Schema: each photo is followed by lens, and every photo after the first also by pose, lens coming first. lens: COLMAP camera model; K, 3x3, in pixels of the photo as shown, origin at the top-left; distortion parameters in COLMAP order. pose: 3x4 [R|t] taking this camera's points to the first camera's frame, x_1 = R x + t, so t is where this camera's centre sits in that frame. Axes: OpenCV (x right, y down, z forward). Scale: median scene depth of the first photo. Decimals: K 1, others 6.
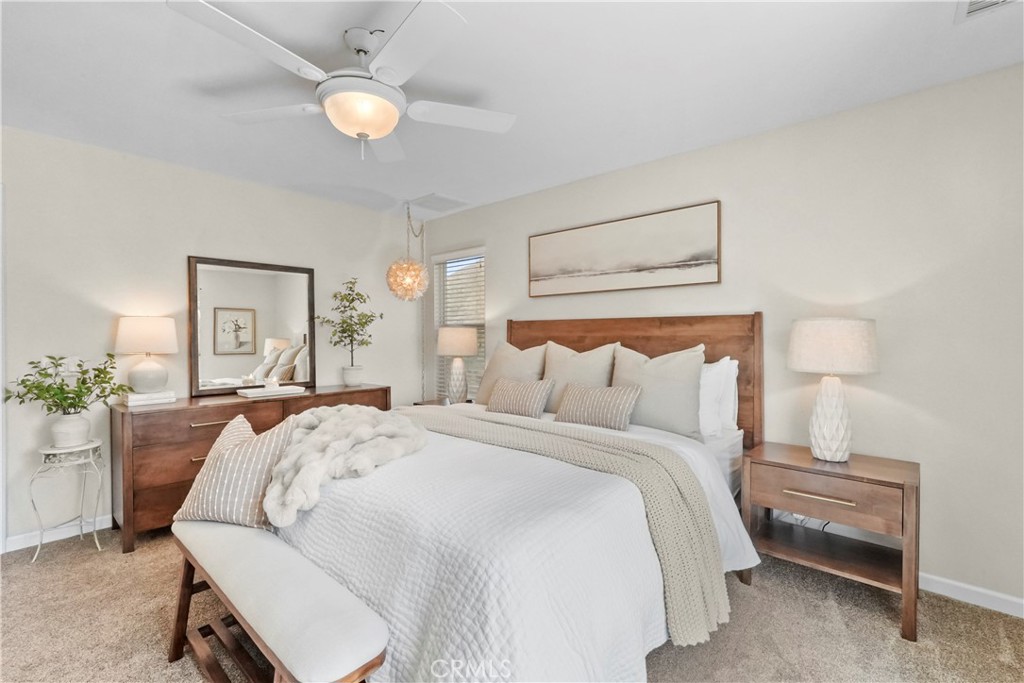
lens RADIAL K [[458.9, 0, 512.9], [0, 458.9, 339.6], [0, 0, 1]] dist [-0.001482, -0.000431]
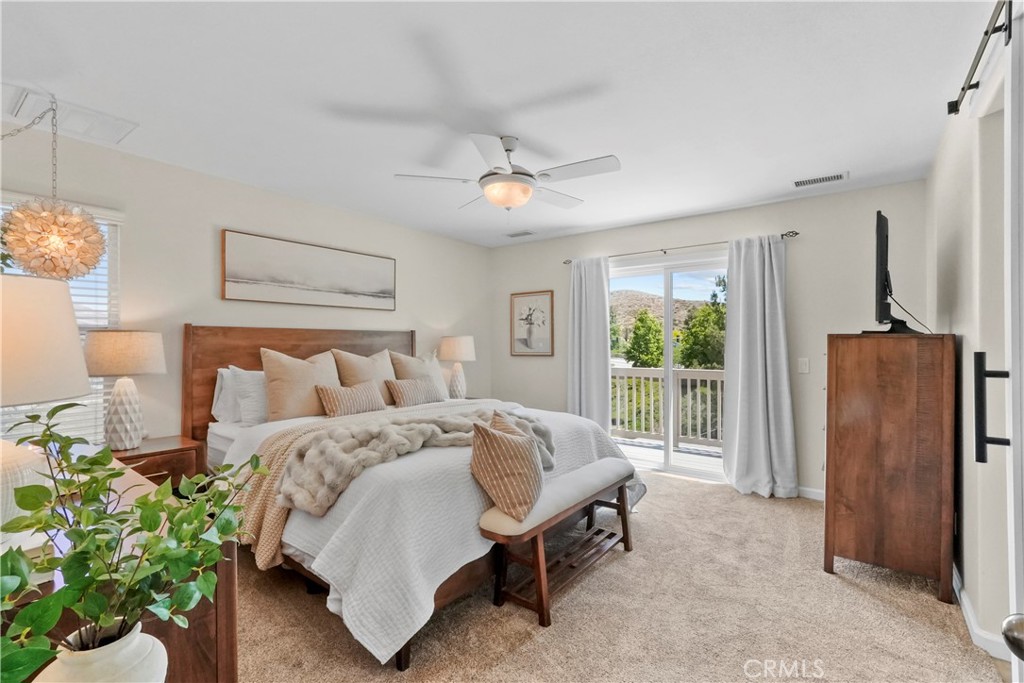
lens RADIAL K [[458.9, 0, 510.8], [0, 458.9, 342.5], [0, 0, 1]] dist [-0.001482, -0.000431]
pose [[-0.076167, 0.005401, 0.997080, -0.998116], [0.014410, 0.999887, -0.004316, -0.000296], [-0.996991, 0.014039, -0.076236, 0.612964]]
